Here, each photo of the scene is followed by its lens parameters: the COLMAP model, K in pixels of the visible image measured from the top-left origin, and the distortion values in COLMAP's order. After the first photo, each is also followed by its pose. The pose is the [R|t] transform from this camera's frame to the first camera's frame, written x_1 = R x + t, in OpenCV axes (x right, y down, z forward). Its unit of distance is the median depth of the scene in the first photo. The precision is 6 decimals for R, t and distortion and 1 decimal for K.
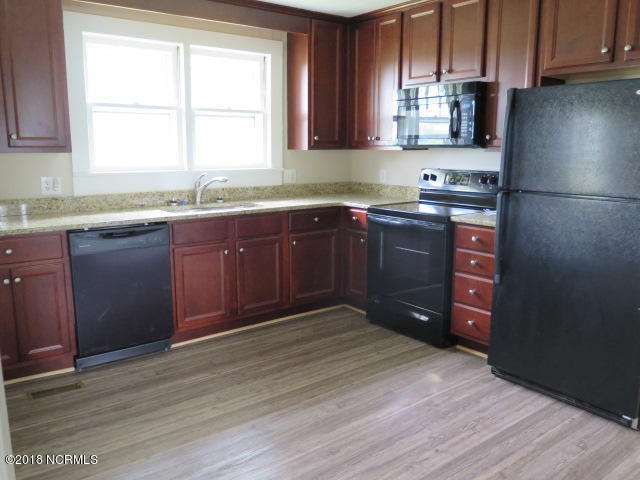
lens RADIAL K [[539.3, 0, 322.3], [0, 539.3, 239.0], [0, 0, 1]] dist [-0.030100, 0.003155]
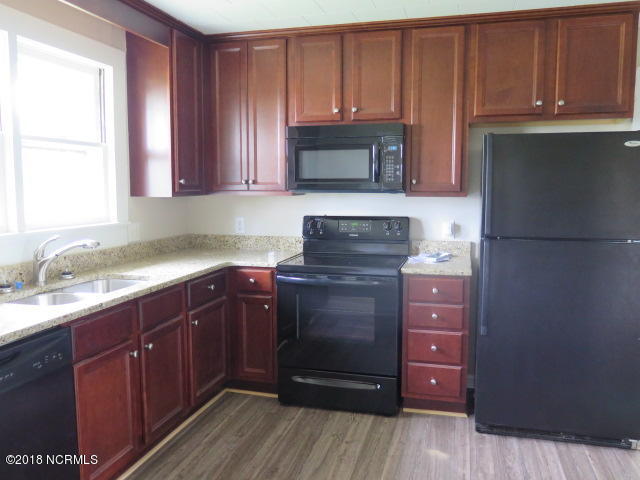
lens RADIAL K [[539.3, 0, 322.2], [0, 539.3, 239.9], [0, 0, 1]] dist [-0.030100, 0.003155]
pose [[0.796446, -0.063967, 0.601317, -0.335091], [0.105100, 0.993898, -0.033476, -0.060203], [-0.595507, 0.089860, 0.798309, 0.287556]]
